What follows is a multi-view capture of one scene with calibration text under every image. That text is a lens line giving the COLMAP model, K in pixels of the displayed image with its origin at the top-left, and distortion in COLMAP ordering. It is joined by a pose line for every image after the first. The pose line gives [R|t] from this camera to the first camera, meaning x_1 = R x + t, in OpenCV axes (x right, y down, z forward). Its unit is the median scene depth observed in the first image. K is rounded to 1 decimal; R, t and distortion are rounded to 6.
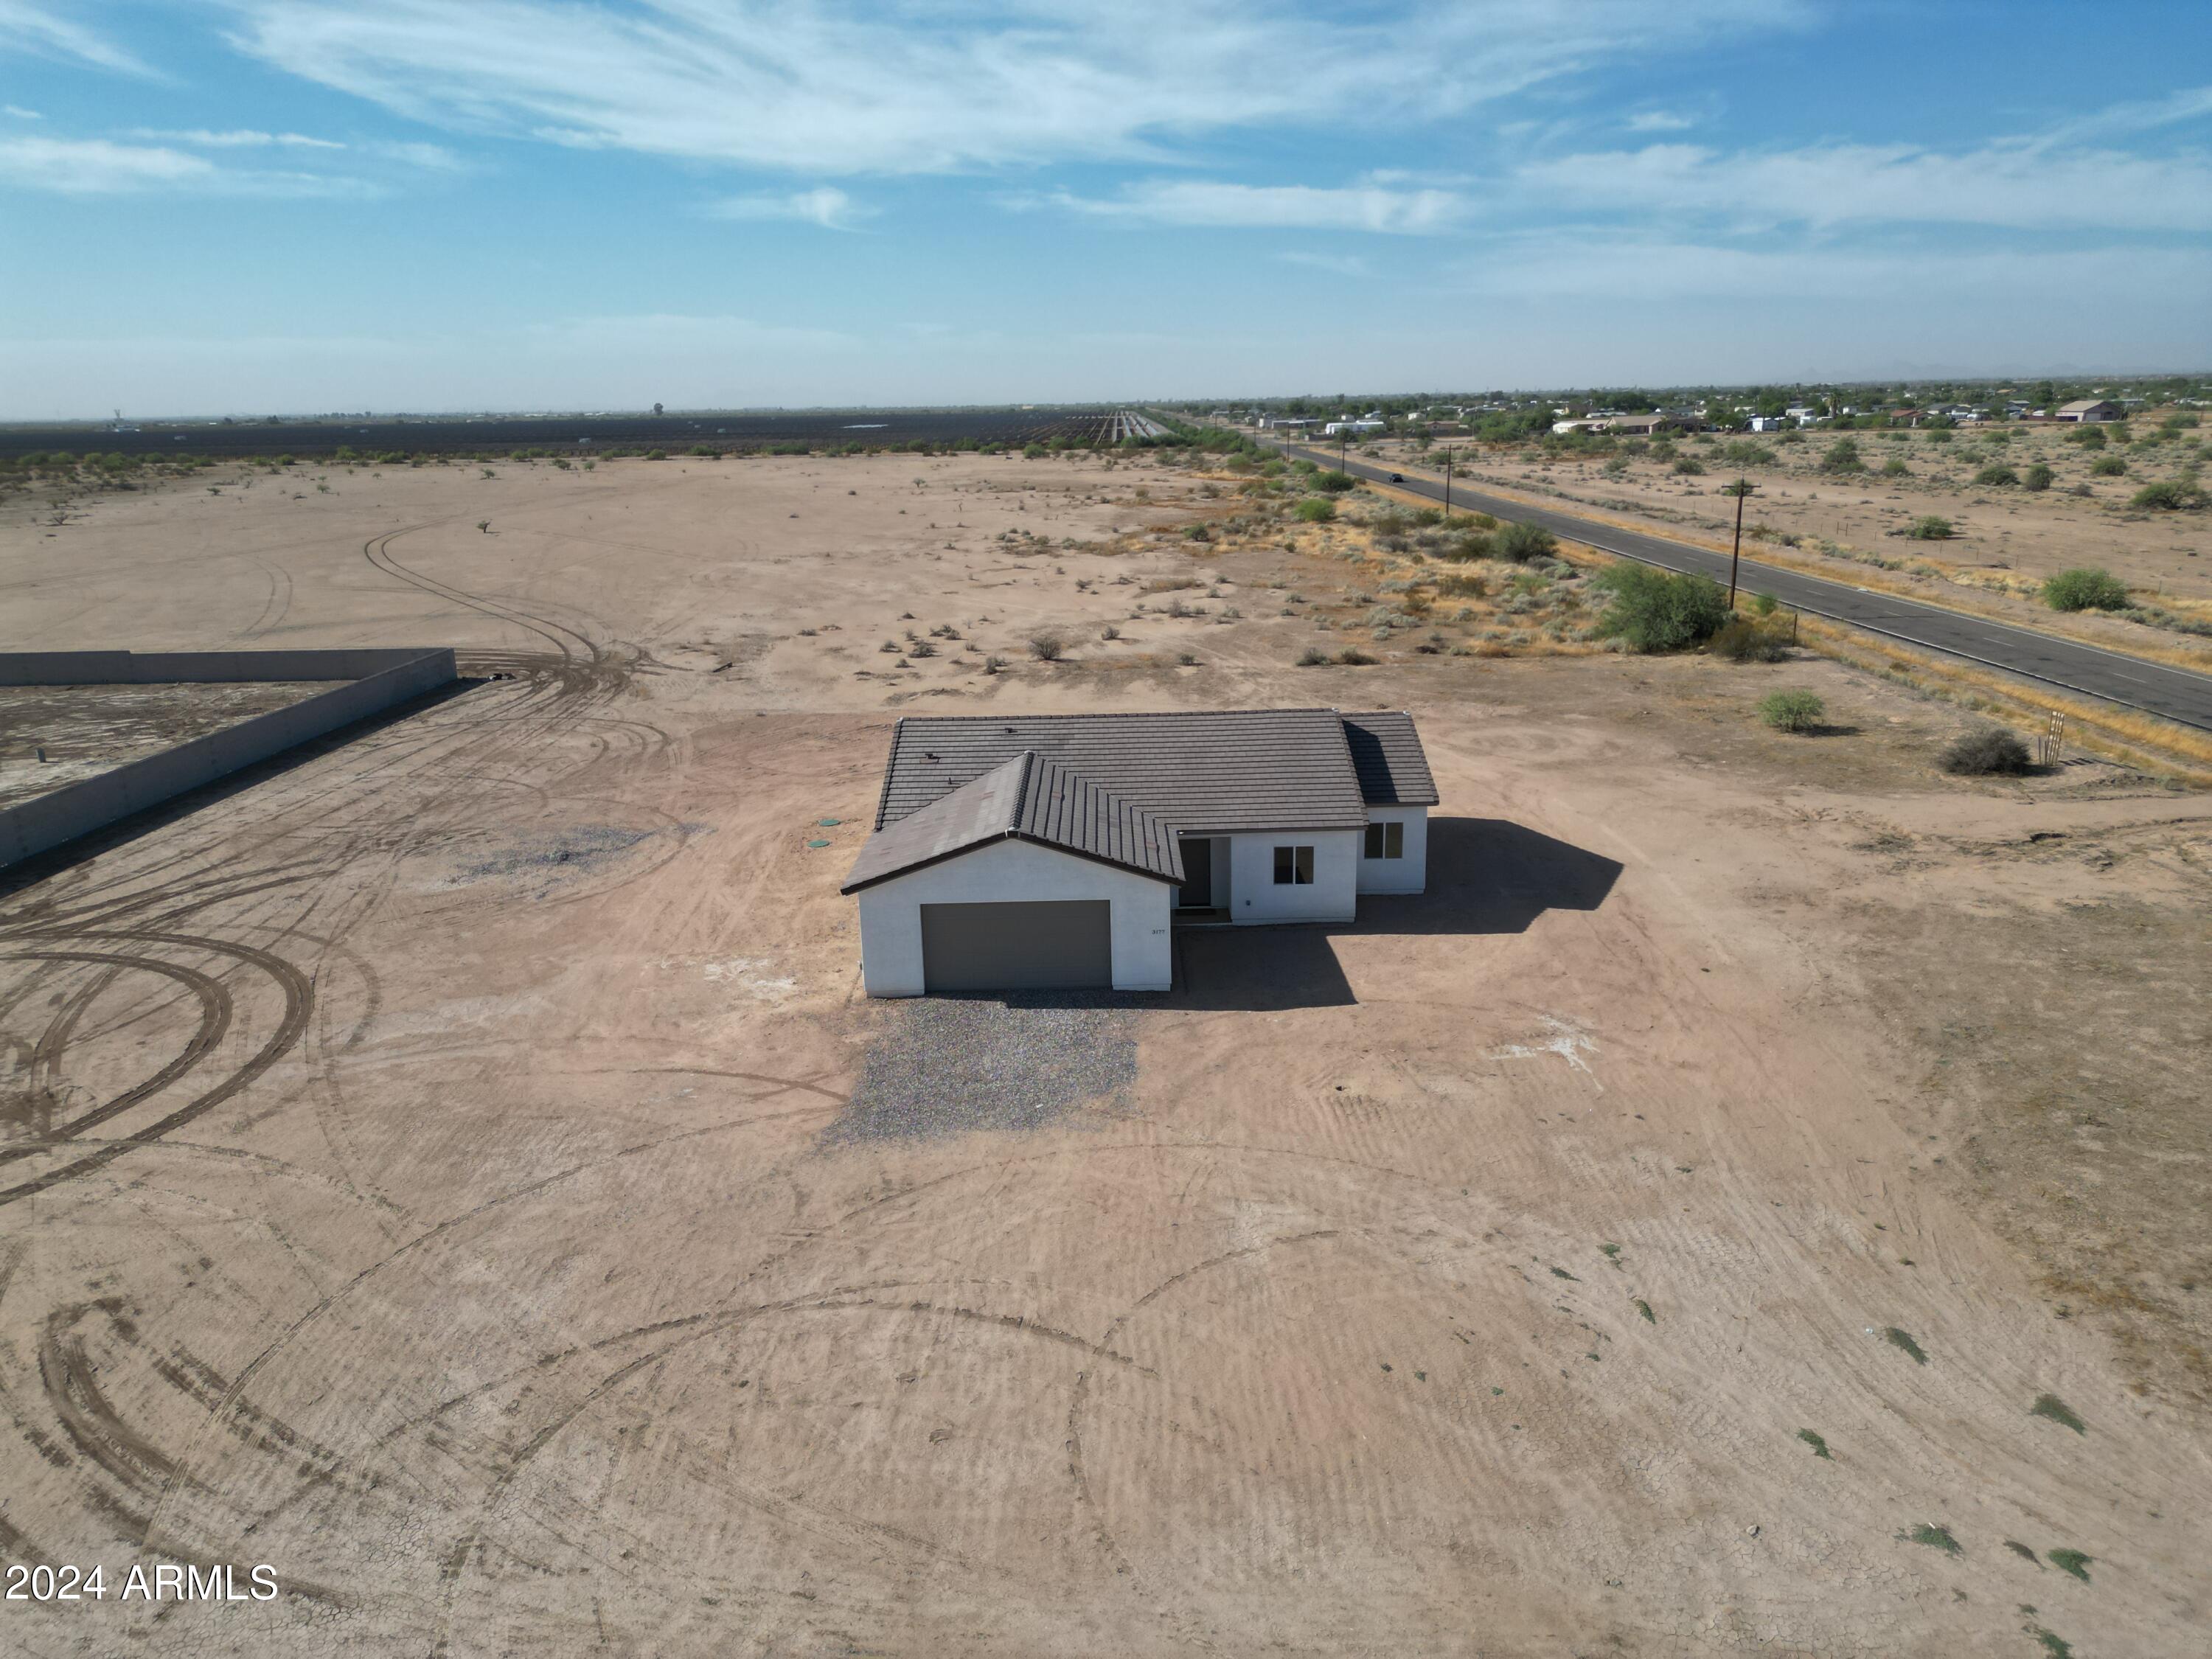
lens RADIAL K [[1548.1, 0, 1110.2], [0, 1548.1, 833.0], [0, 0, 1]] dist [0.071870, -0.066833]
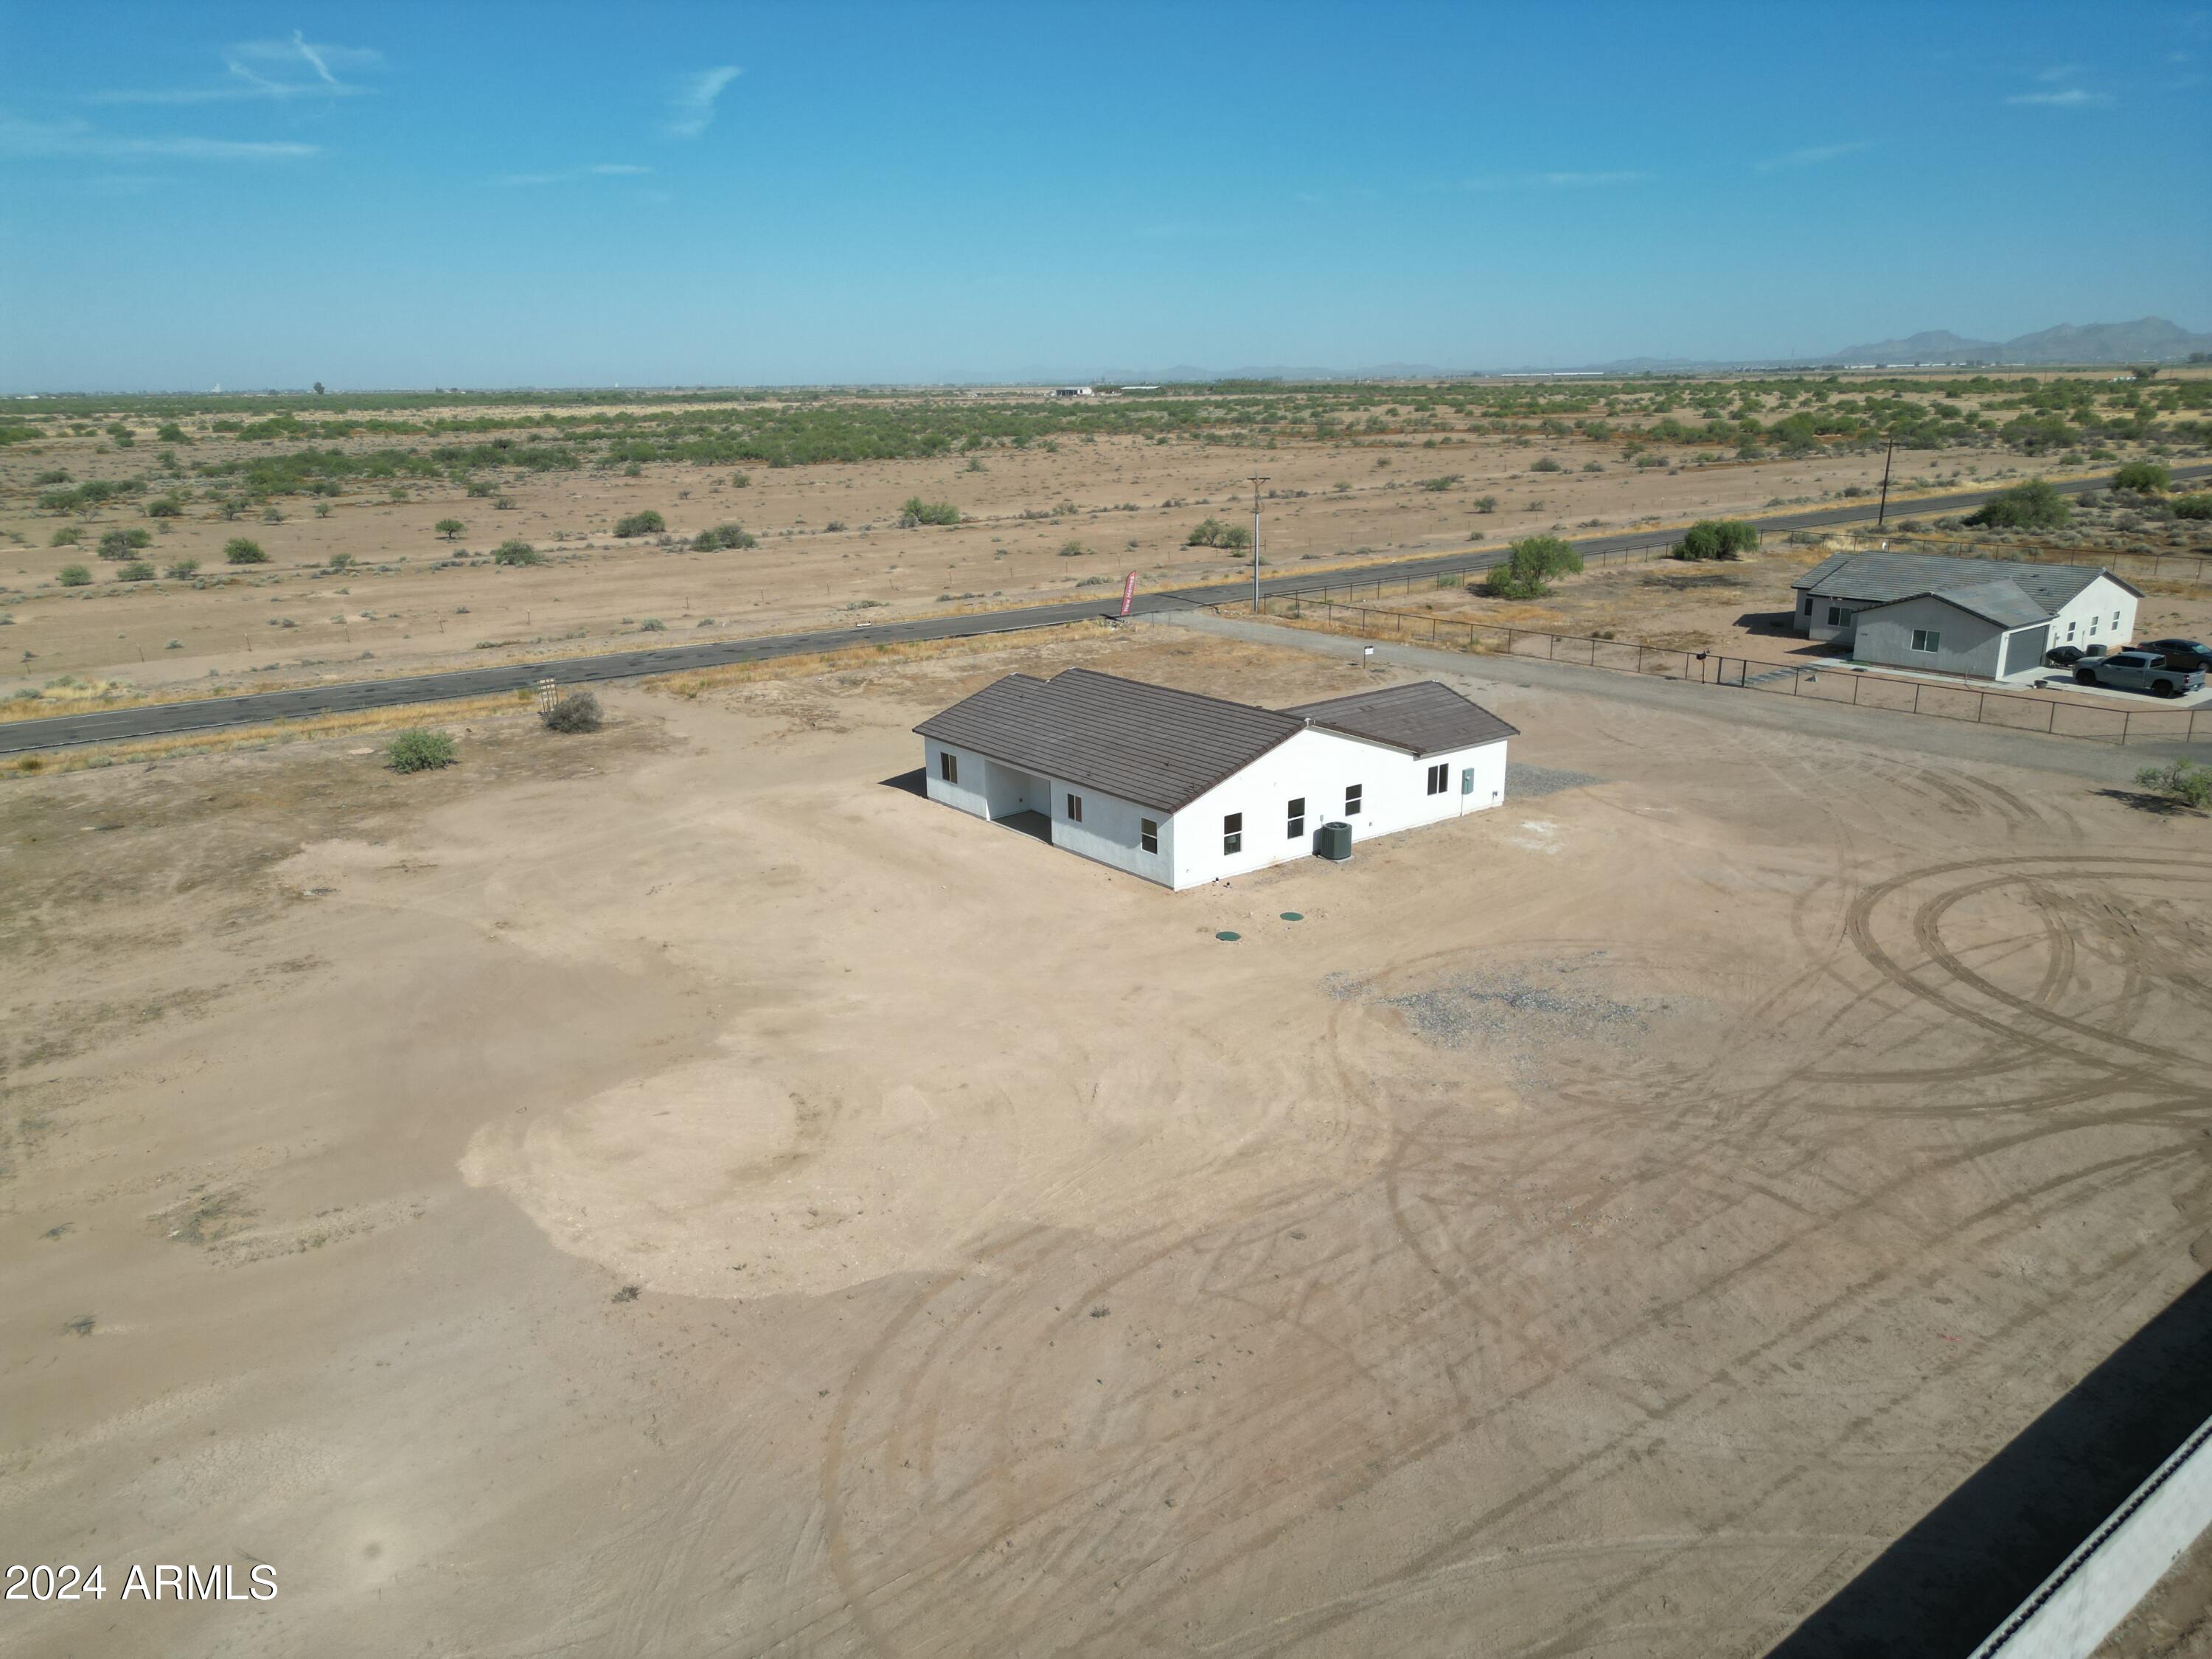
lens RADIAL K [[1548.1, 0, 1110.9], [0, 1548.1, 826.6], [0, 0, 1]] dist [0.071870, -0.066833]
pose [[-0.606327, -0.190127, 0.772153, -0.950590], [0.240797, 0.881514, 0.406139, -0.507468], [-0.757882, 0.432185, -0.488704, 1.747287]]
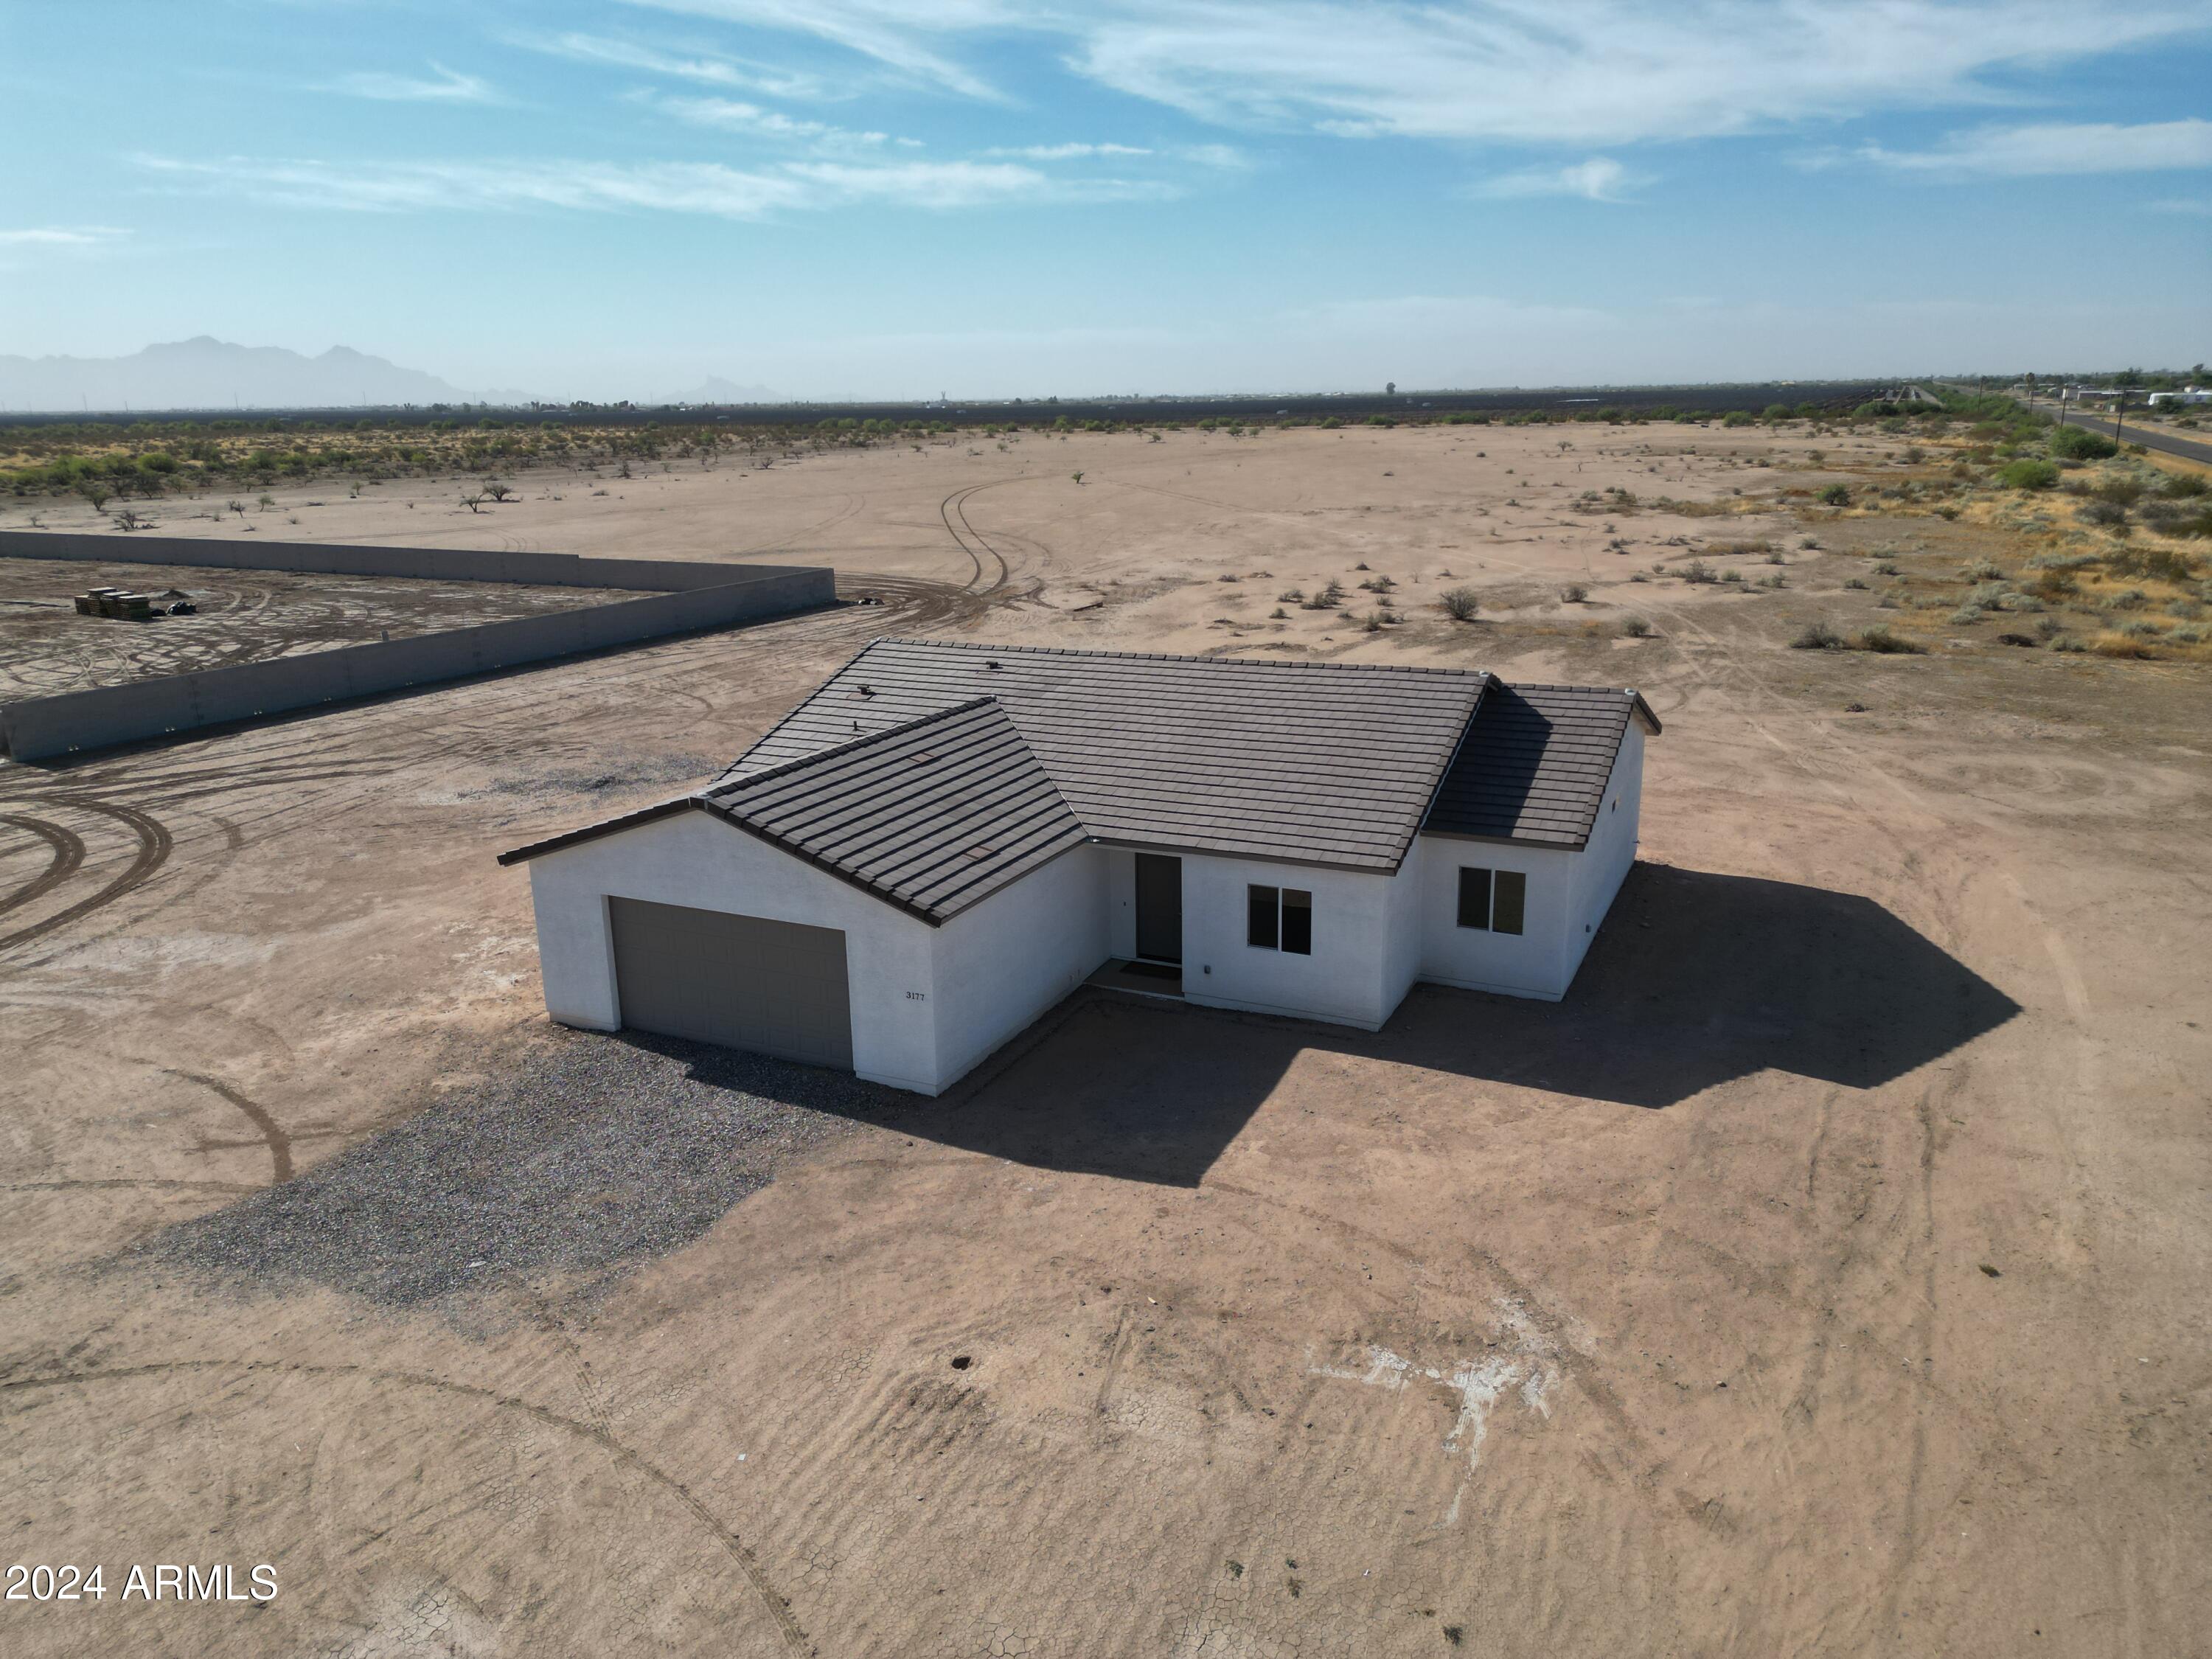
lens RADIAL K [[1548.1, 0, 1106.2], [0, 1548.1, 831.3], [0, 0, 1]] dist [0.071870, -0.066833]
pose [[0.900171, 0.121730, -0.418179, 0.285477], [-0.117517, 0.992421, 0.035924, -0.024520], [0.419383, 0.016805, 0.907654, 0.407594]]
